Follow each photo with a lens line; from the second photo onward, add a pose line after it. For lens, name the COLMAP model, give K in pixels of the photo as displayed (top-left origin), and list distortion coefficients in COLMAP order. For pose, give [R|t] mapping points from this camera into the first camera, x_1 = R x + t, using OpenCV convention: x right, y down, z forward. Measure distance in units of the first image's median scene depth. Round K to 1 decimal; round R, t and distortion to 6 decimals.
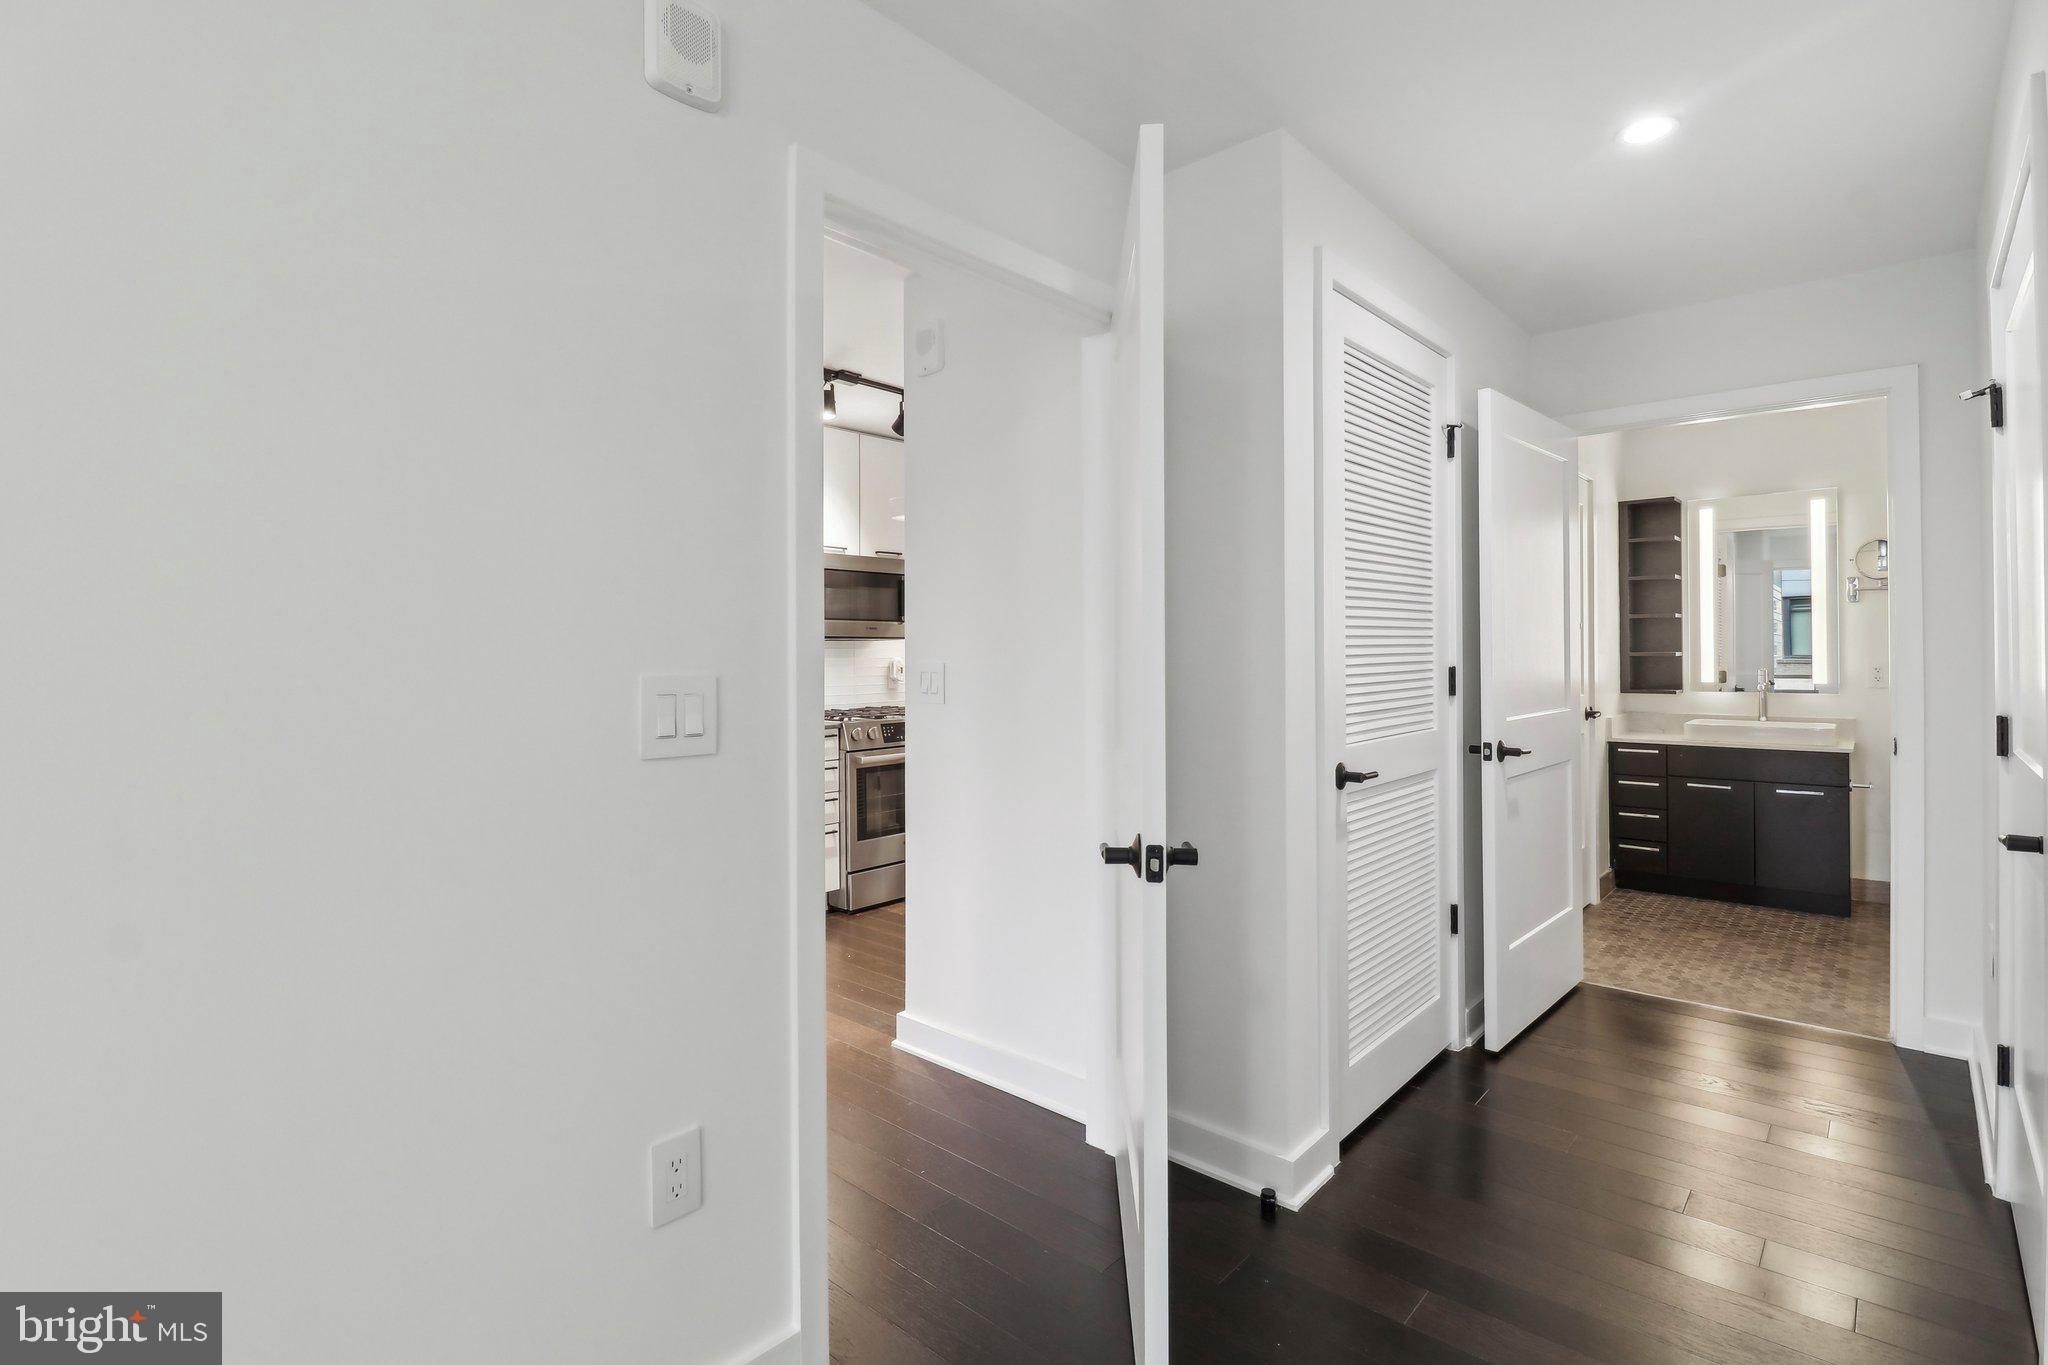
lens RADIAL K [[980.1, 0, 1012.3], [0, 980.1, 656.6], [0, 0, 1]] dist [0.005894, -0.013947]
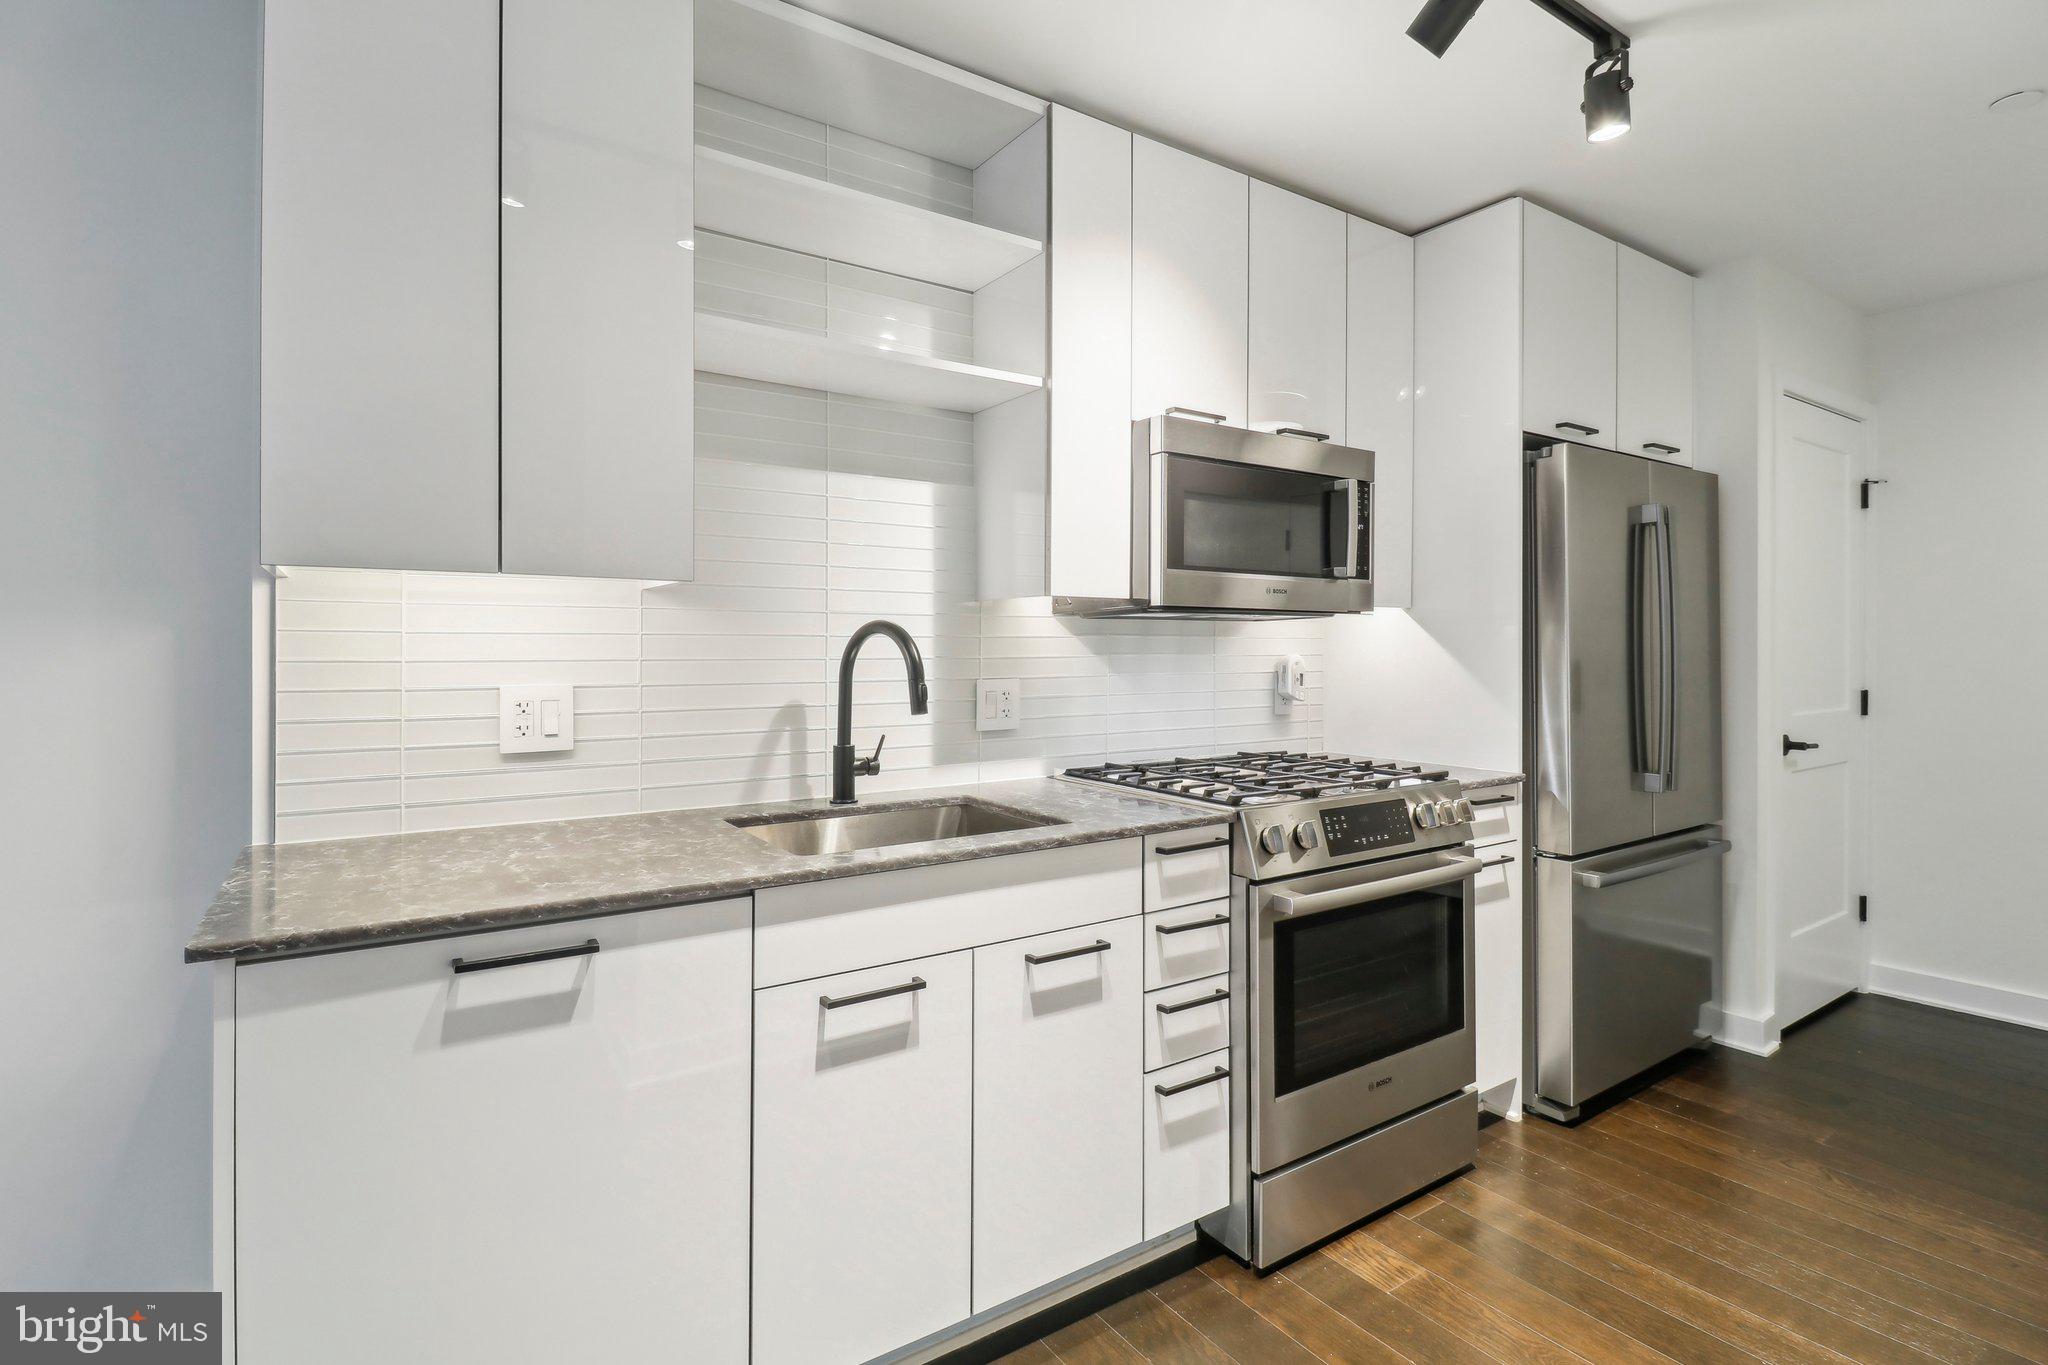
lens RADIAL K [[980.1, 0, 1012.3], [0, 980.1, 656.6], [0, 0, 1]] dist [0.005894, -0.013947]
pose [[0.972807, 0.002917, -0.231598, -0.311254], [-0.001737, 0.999984, 0.005301, 0.000162], [0.231610, -0.004755, 0.972797, 1.044976]]
